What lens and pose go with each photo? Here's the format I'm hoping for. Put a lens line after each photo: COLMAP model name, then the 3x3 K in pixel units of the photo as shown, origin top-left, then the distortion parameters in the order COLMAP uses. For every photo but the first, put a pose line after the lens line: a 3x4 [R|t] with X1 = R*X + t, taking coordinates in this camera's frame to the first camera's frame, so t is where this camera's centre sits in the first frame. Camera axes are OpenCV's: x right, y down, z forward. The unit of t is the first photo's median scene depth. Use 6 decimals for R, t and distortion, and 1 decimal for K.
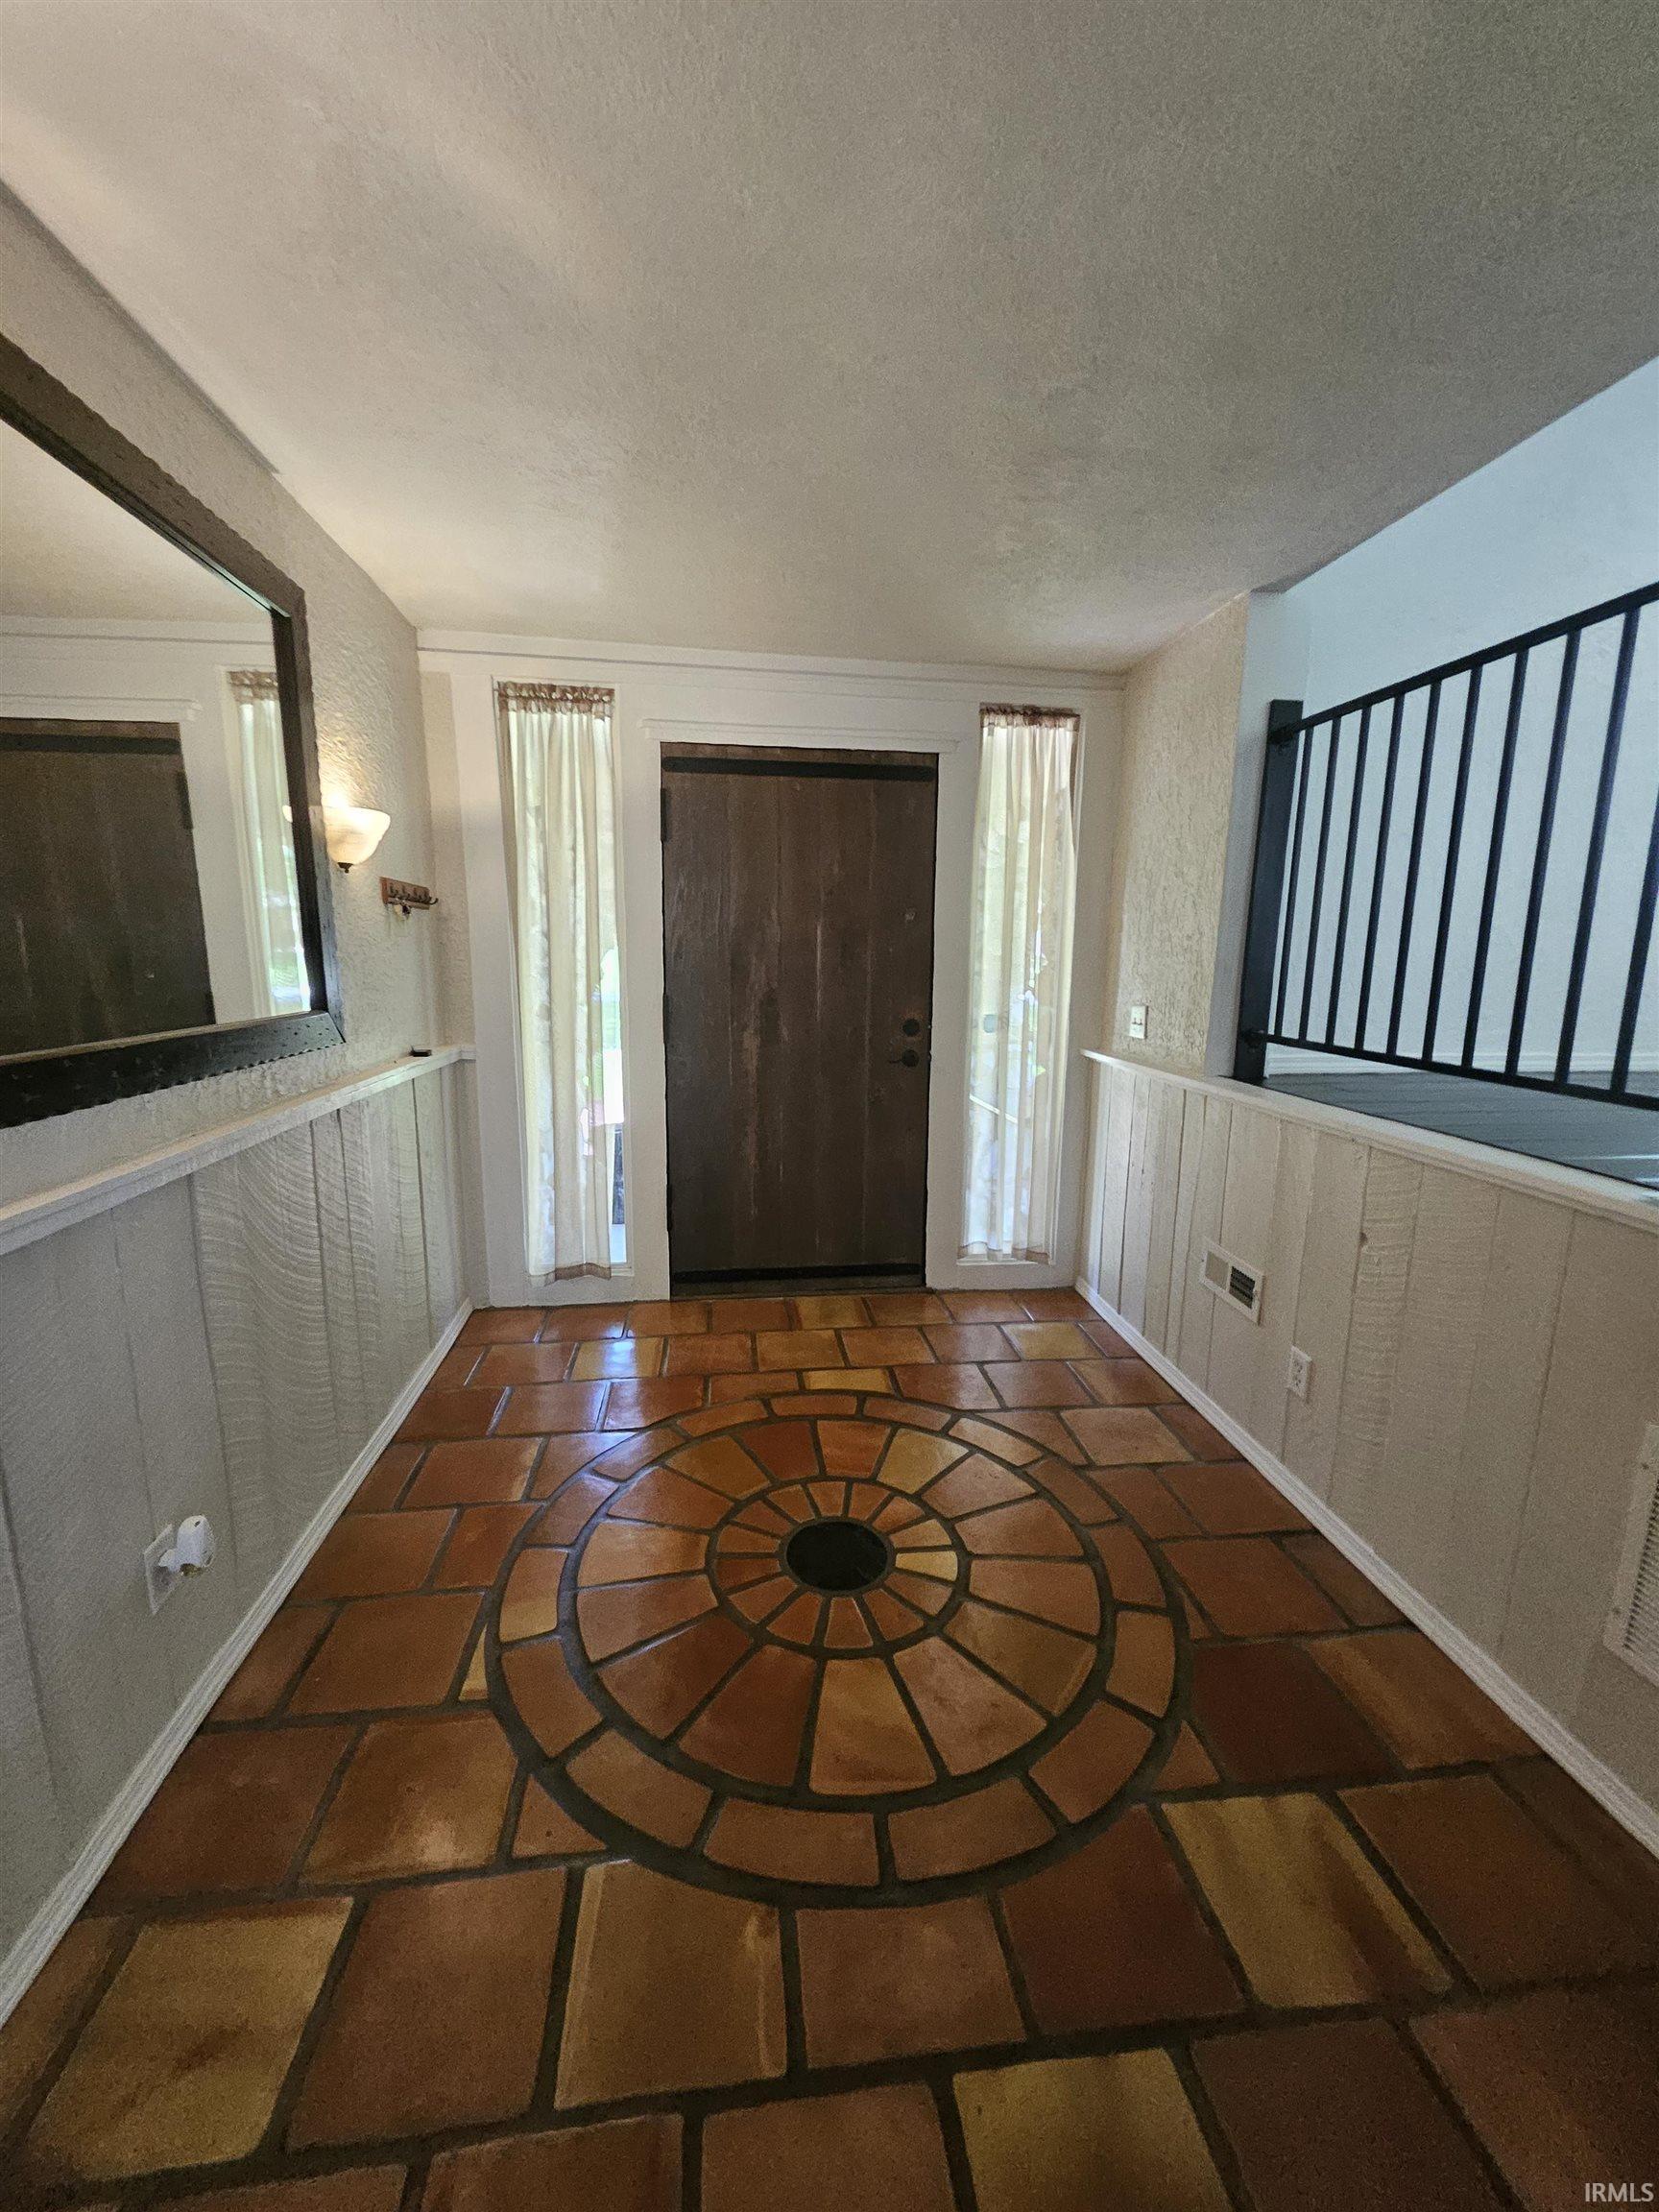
lens RADIAL K [[873.2, 0, 827.2], [0, 873.2, 1112.8], [0, 0, 1]] dist [0.000707, 0.000040]
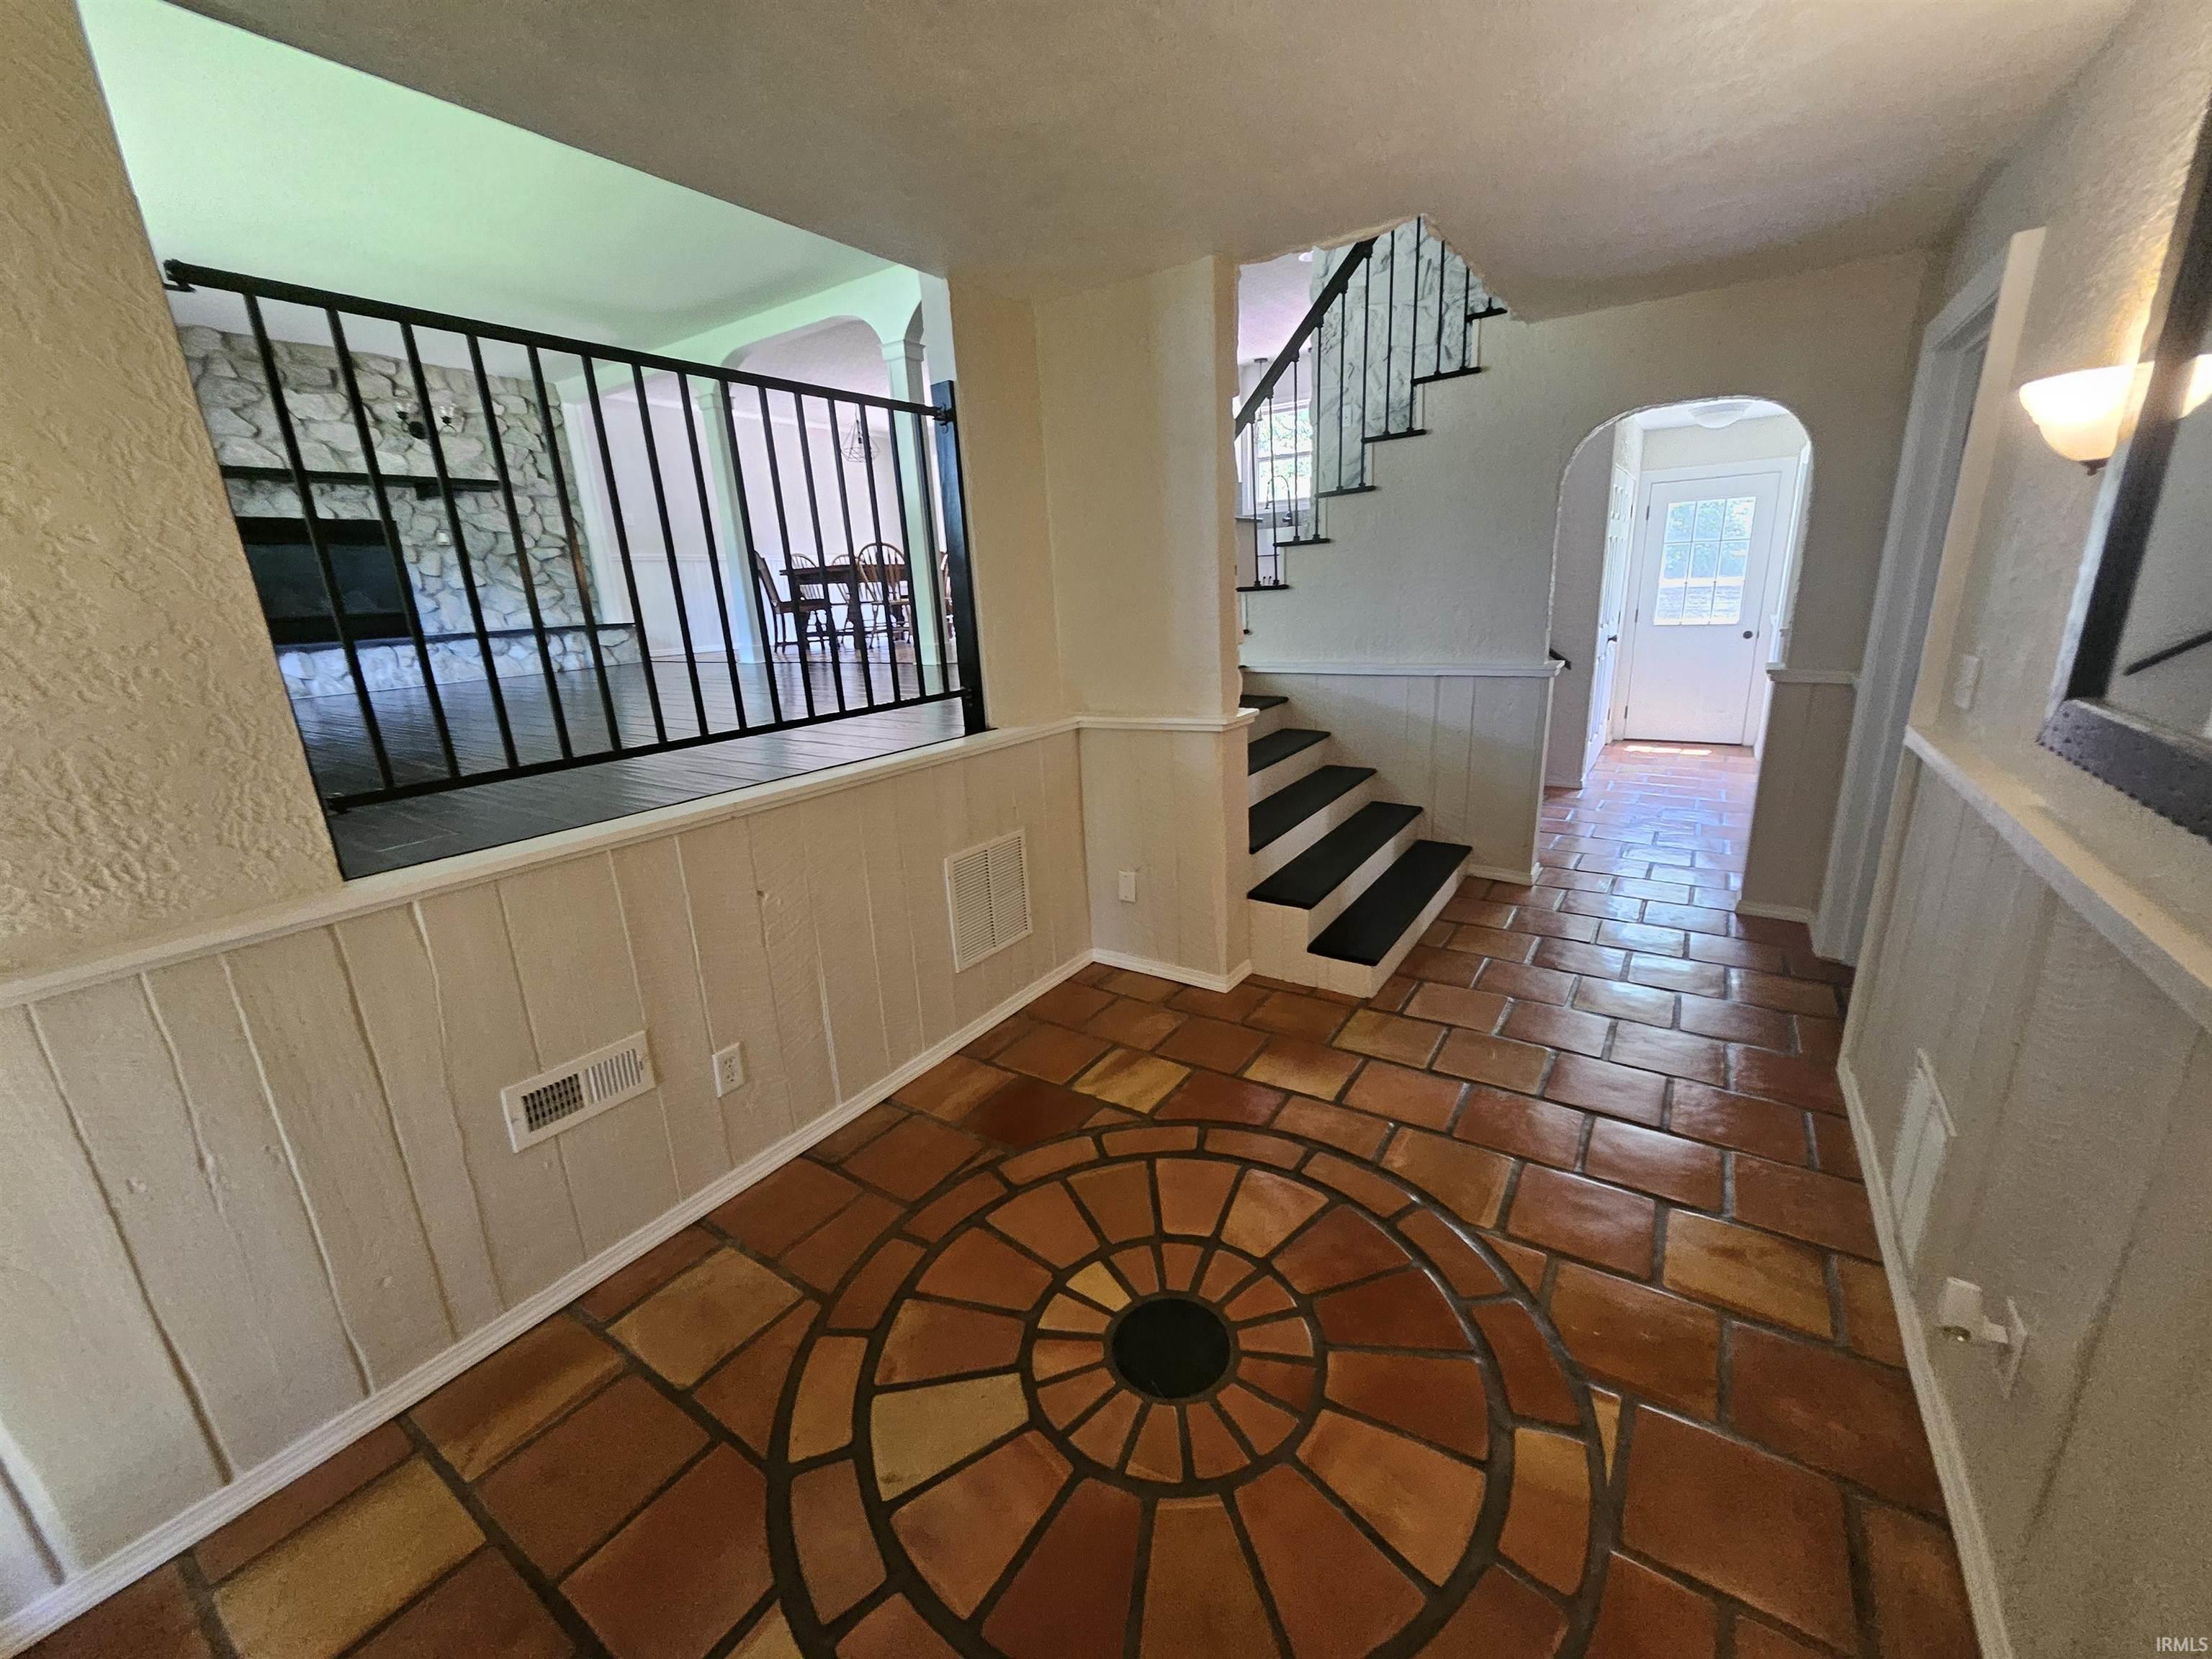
lens RADIAL K [[873.2, 0, 1101.3], [0, 873.2, 829.4], [0, 0, 1]] dist [0.000707, 0.000040]
pose [[-0.760093, -0.149423, 0.632401, -0.438758], [0.152755, 0.904845, 0.397394, -0.331615], [-0.631604, 0.398659, -0.664941, 1.535366]]
